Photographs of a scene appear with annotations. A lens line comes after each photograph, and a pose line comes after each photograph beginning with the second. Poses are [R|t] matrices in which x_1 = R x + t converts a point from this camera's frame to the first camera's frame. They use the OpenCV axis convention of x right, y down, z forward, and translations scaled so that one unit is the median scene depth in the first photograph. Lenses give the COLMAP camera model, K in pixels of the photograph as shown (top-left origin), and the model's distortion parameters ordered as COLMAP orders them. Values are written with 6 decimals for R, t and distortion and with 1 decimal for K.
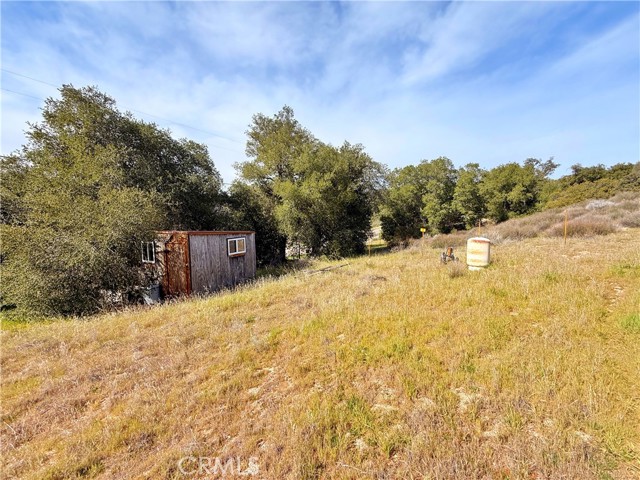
lens RADIAL K [[256.9, 0, 320.0], [0, 256.9, 240.0], [0, 0, 1]] dist [0.000341, 0.000060]
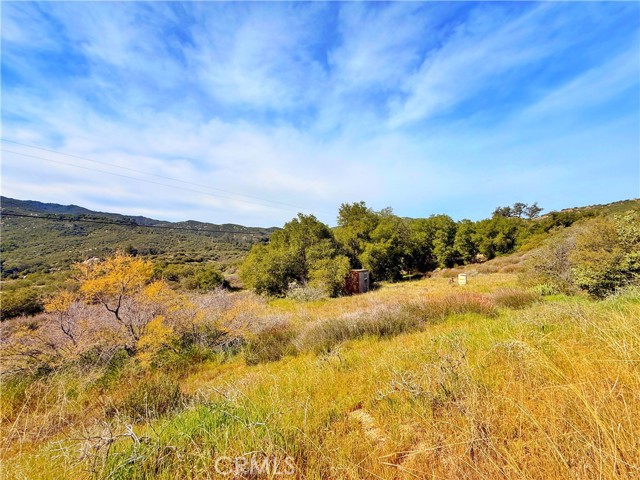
lens RADIAL K [[256.9, 0, 320.0], [0, 256.9, 240.0], [0, 0, 1]] dist [0.000341, 0.000060]
pose [[0.999862, 0.009599, -0.013544, -0.209819], [-0.011009, 0.994063, -0.108250, -0.013418], [0.012424, 0.108384, 0.994031, -0.433249]]
